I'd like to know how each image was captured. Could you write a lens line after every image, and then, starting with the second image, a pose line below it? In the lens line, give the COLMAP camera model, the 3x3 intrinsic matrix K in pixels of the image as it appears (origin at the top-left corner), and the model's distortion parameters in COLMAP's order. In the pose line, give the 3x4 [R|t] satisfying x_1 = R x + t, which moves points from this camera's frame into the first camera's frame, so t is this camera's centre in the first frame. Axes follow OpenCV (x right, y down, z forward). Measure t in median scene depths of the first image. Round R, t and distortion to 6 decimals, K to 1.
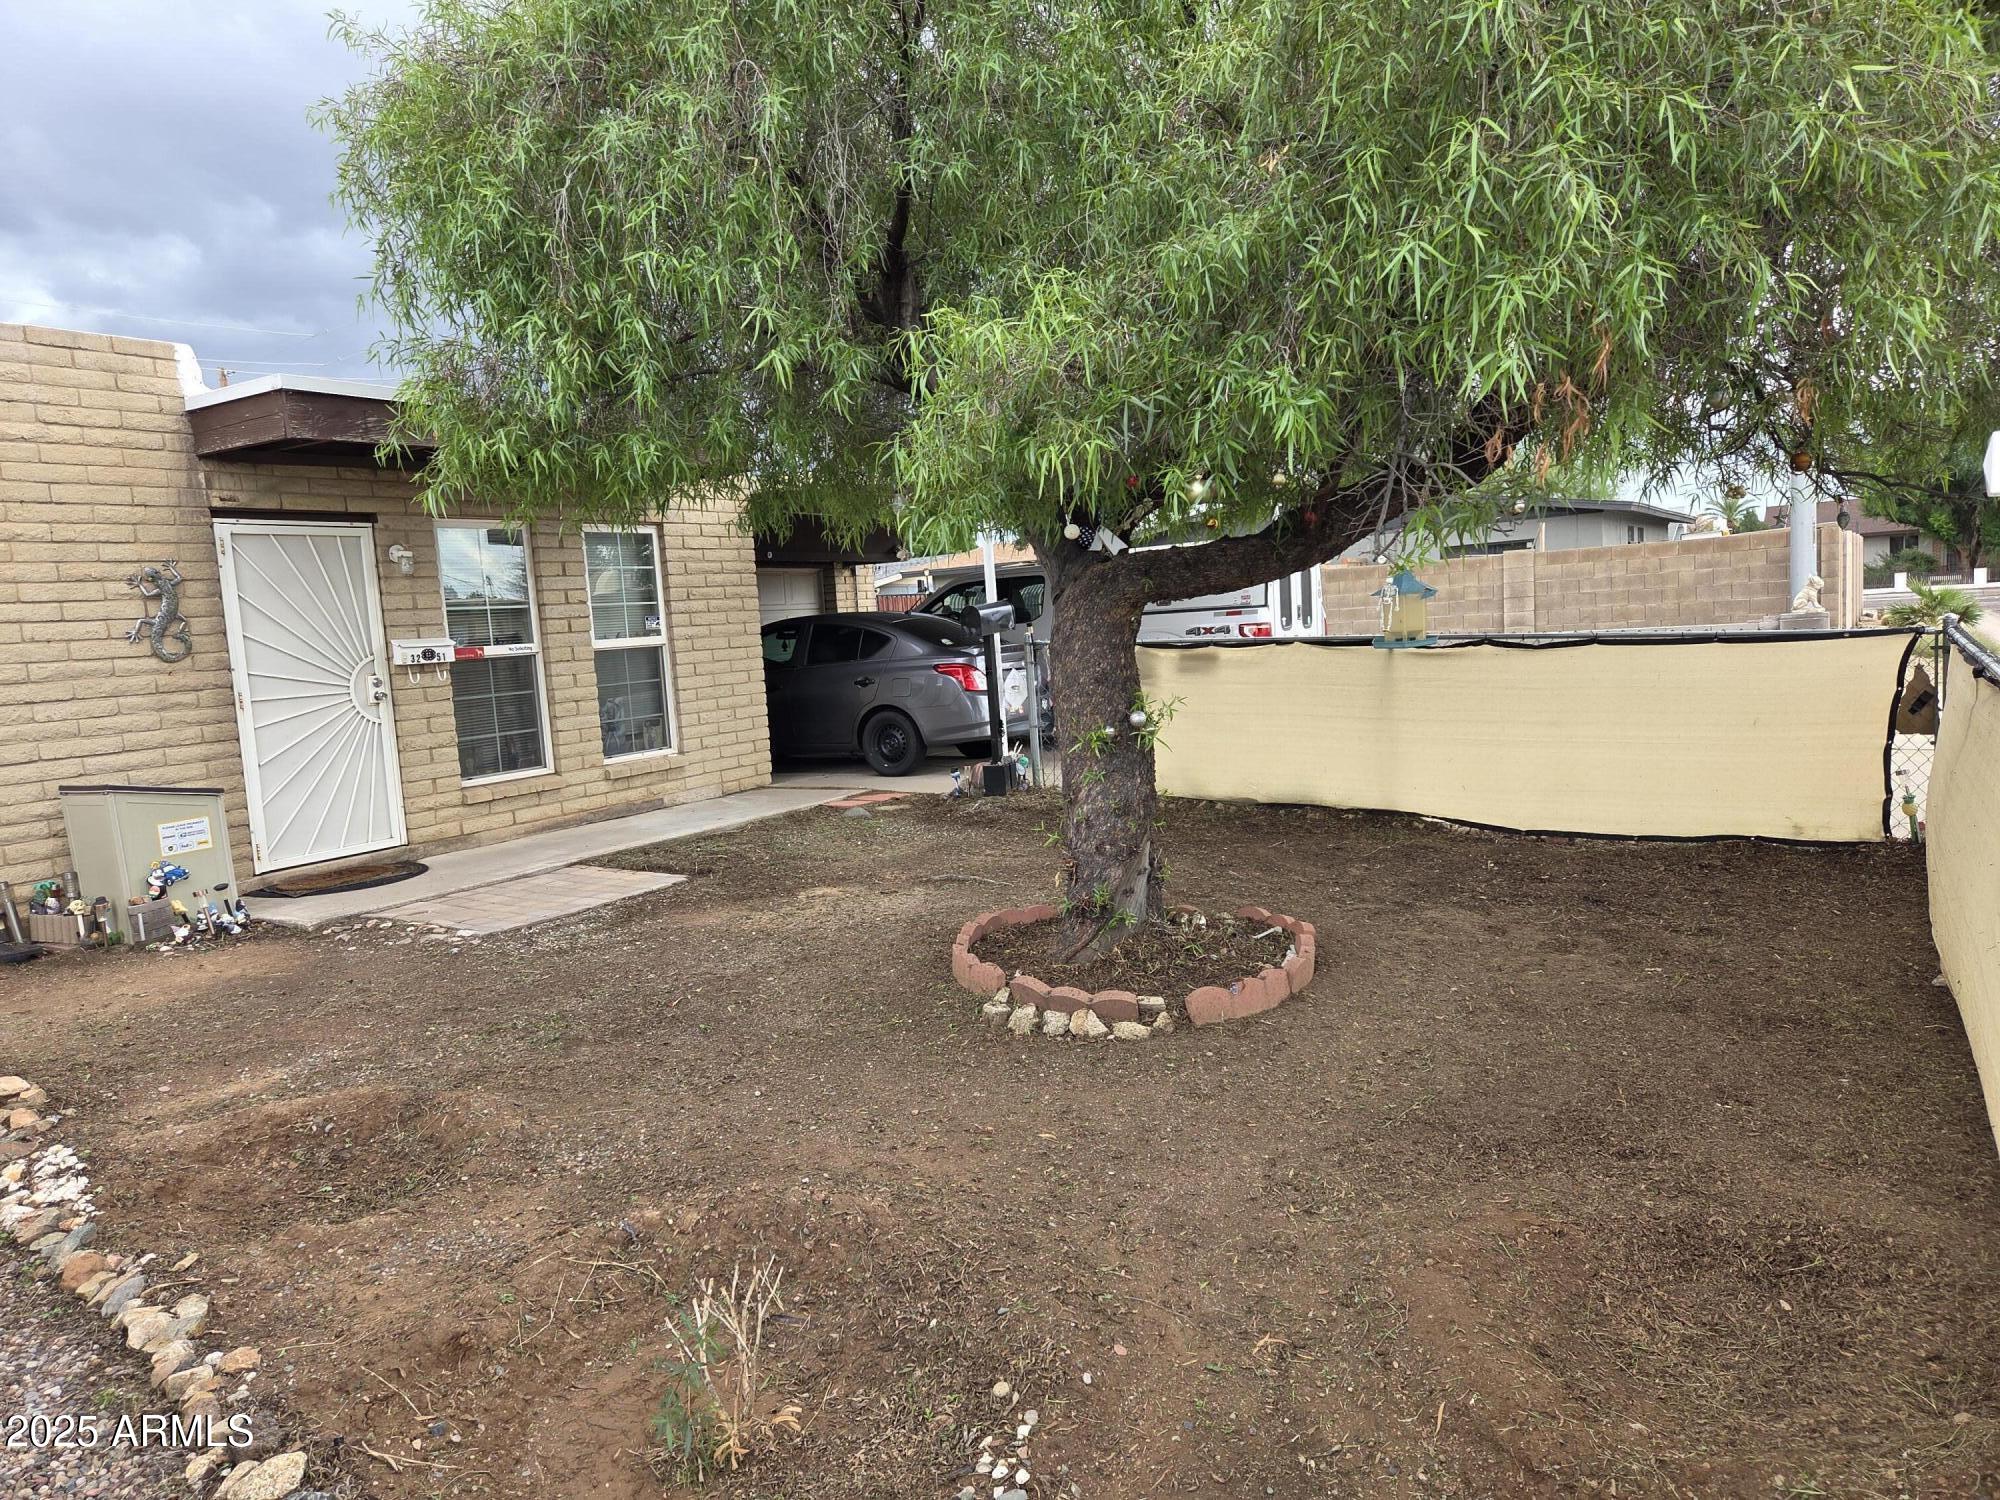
lens RADIAL K [[1359.2, 0, 1004.7], [0, 1359.2, 757.6], [0, 0, 1]] dist [0.038788, -0.013301]
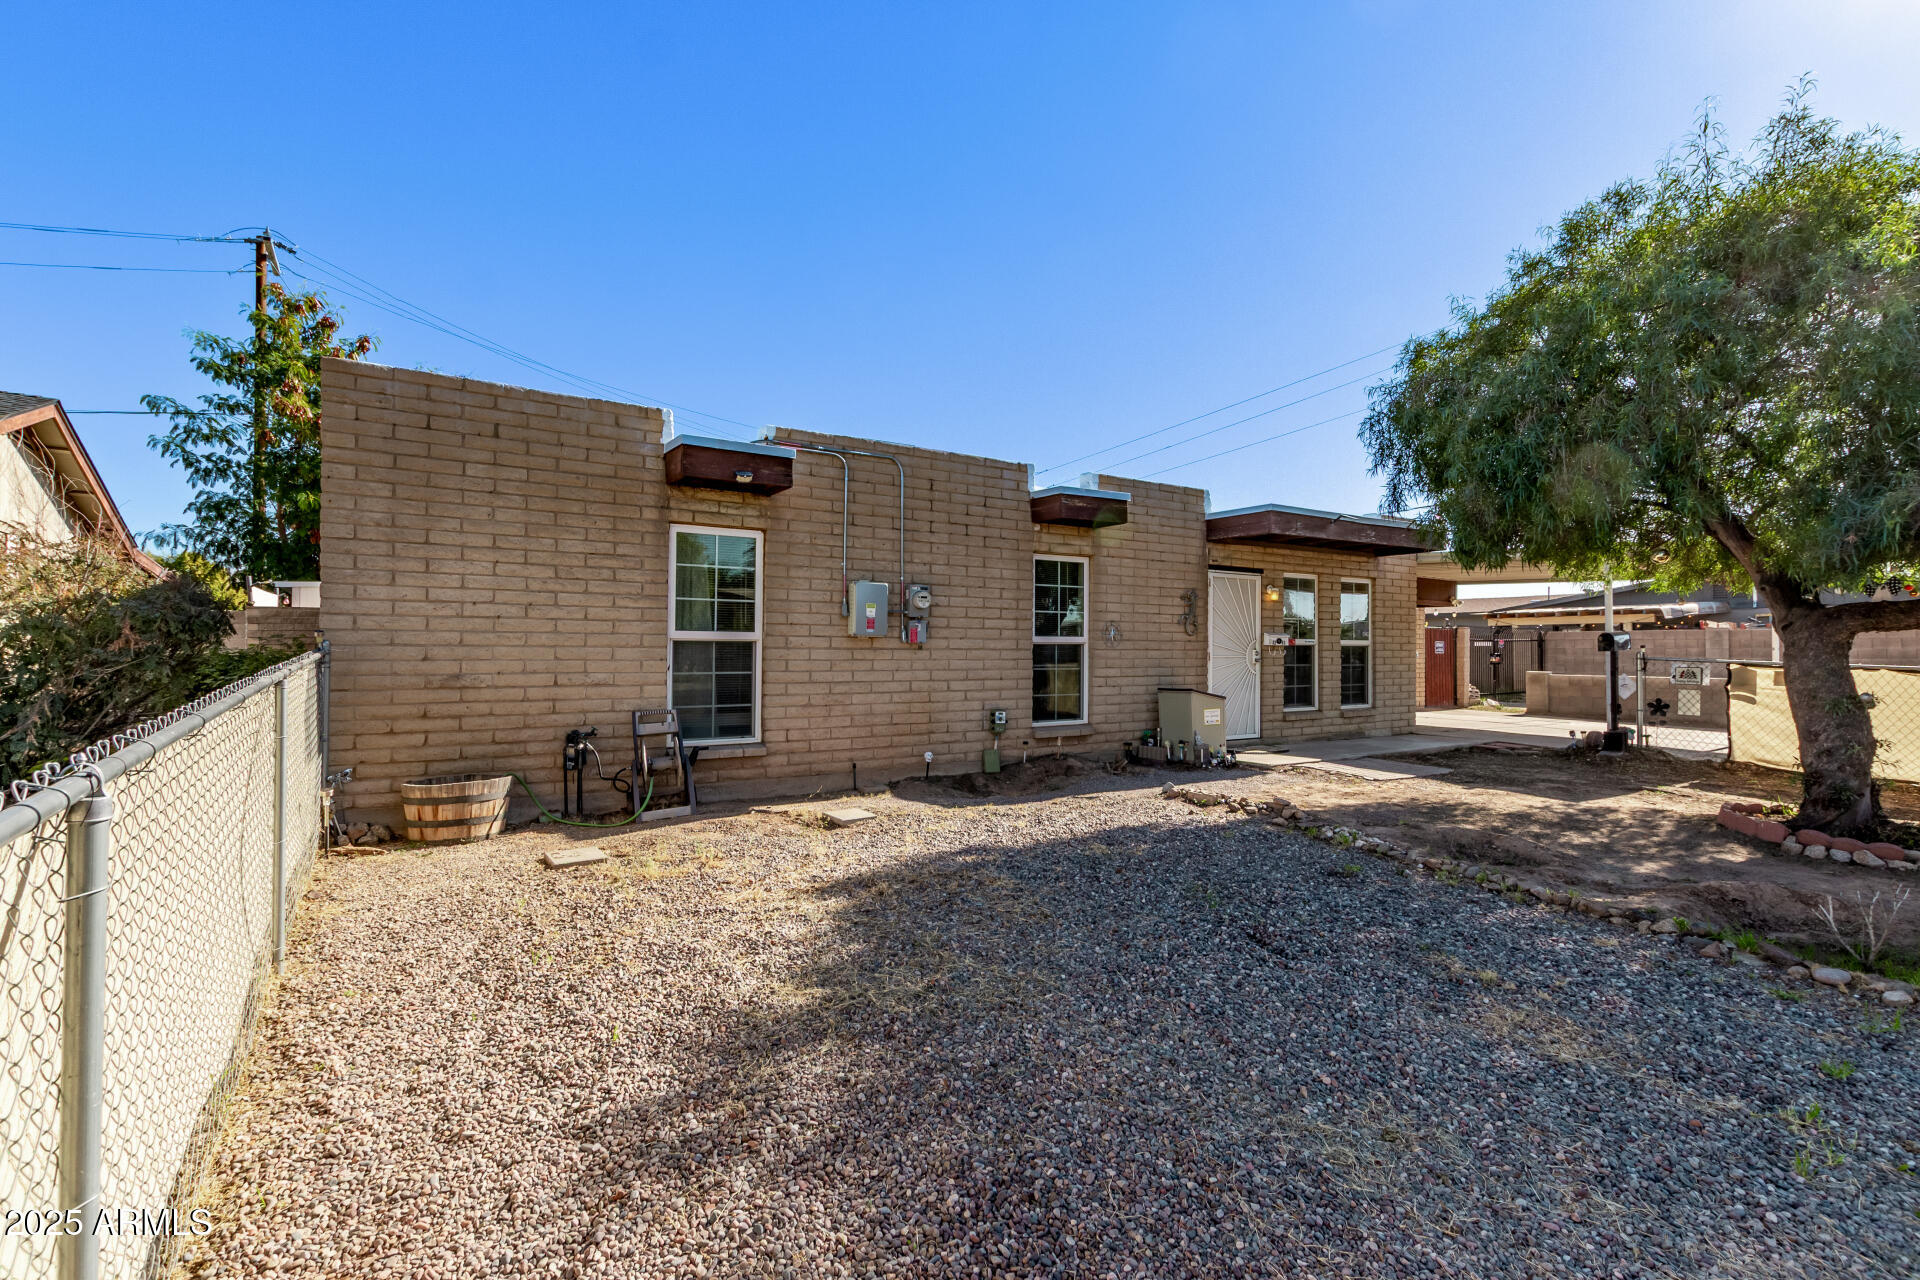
lens RADIAL K [[889.1, 0, 969.4], [0, 889.1, 639.1], [0, 0, 1]] dist [0.007139, -0.001792]
pose [[0.908811, 0.066756, -0.411832, -0.356511], [-0.108755, 0.990894, -0.079377, 0.082904], [0.402784, 0.116928, 0.907796, -0.386047]]
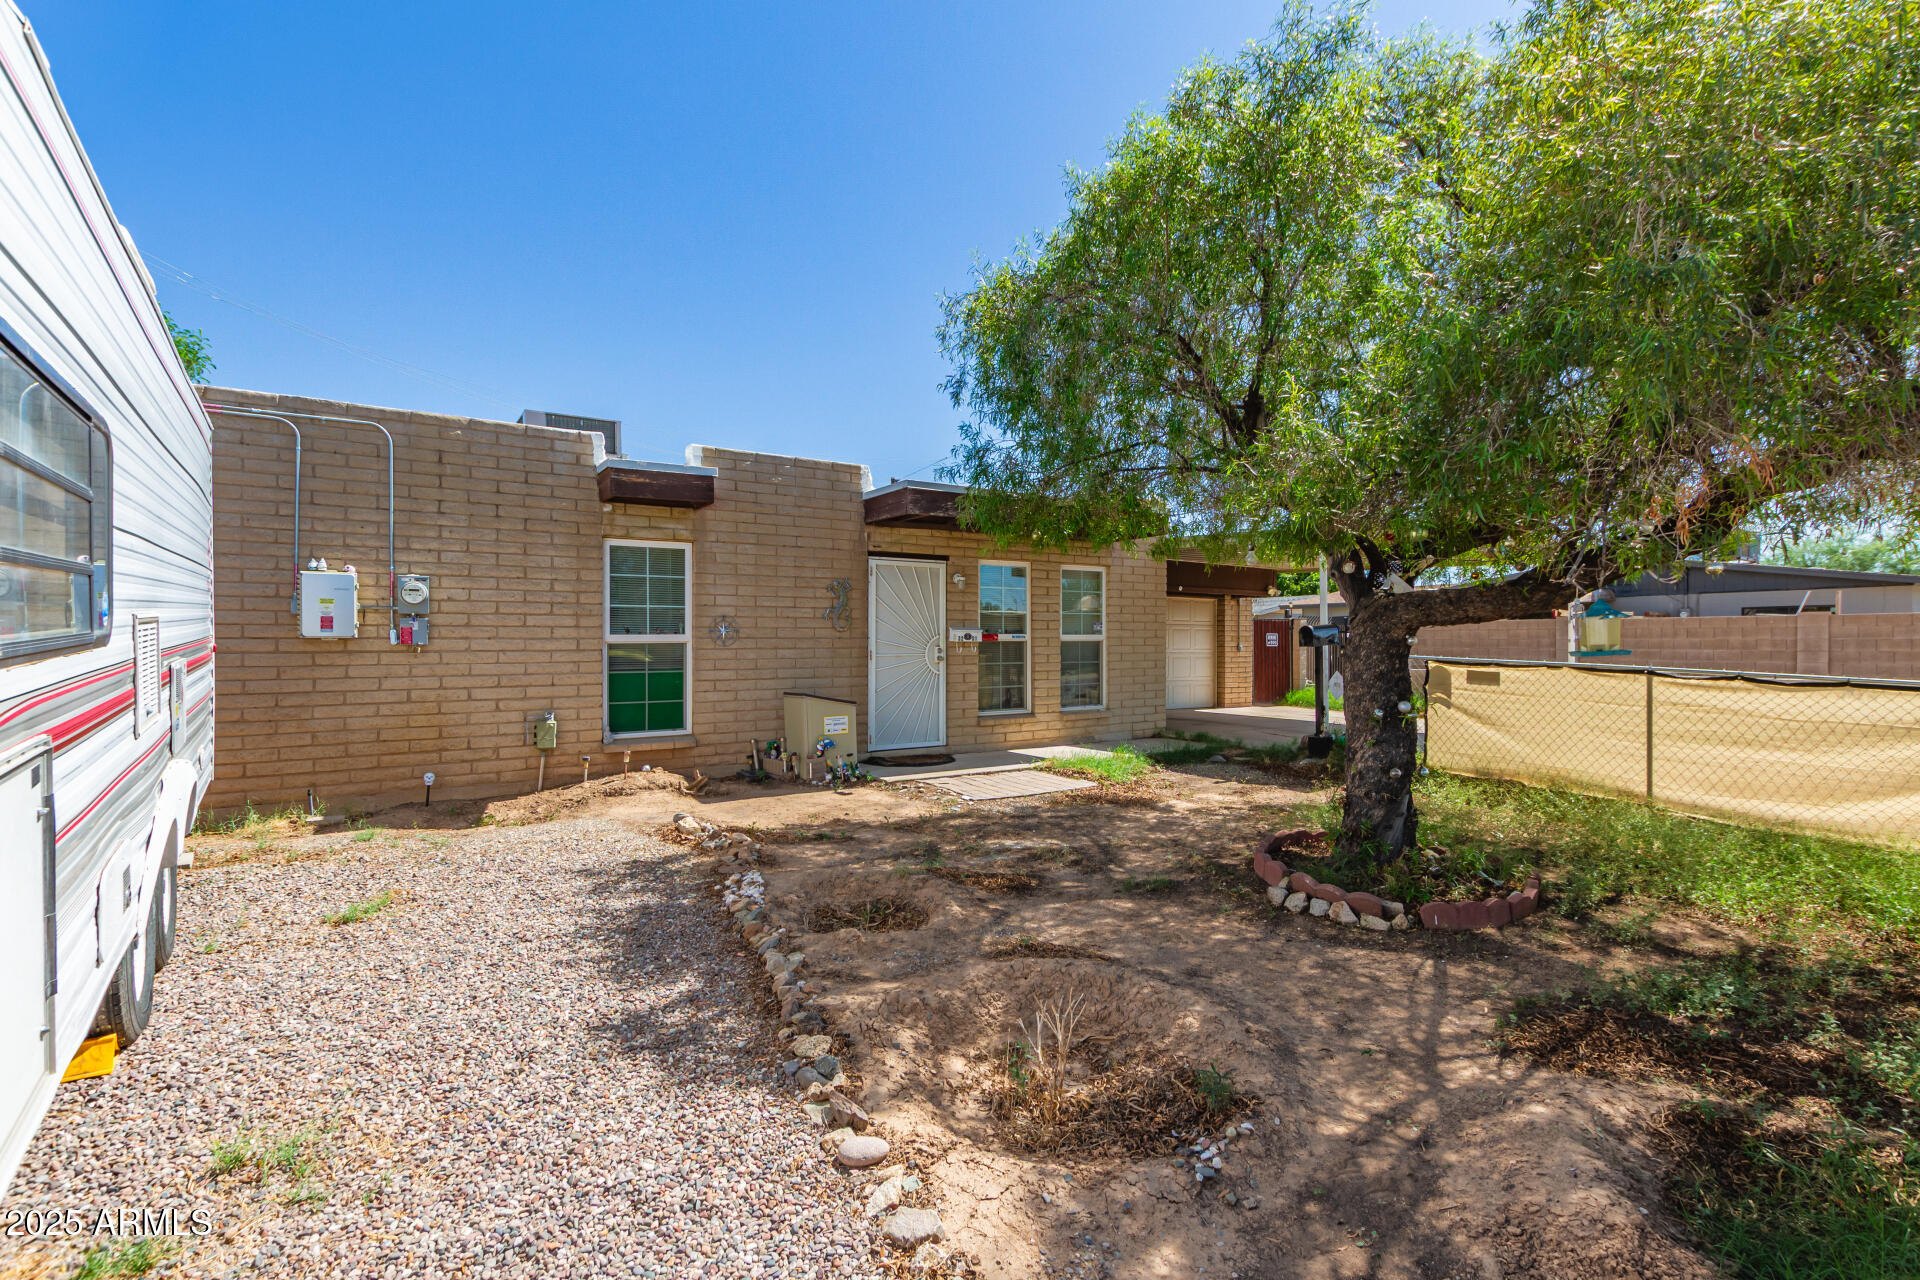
lens RADIAL K [[889.1, 0, 966.9], [0, 889.1, 642.8], [0, 0, 1]] dist [0.007139, -0.001792]
pose [[0.911952, 0.064326, -0.405223, 0.039740], [-0.100303, 0.992619, -0.068161, 0.010437], [0.397847, 0.102805, 0.911673, -0.028917]]
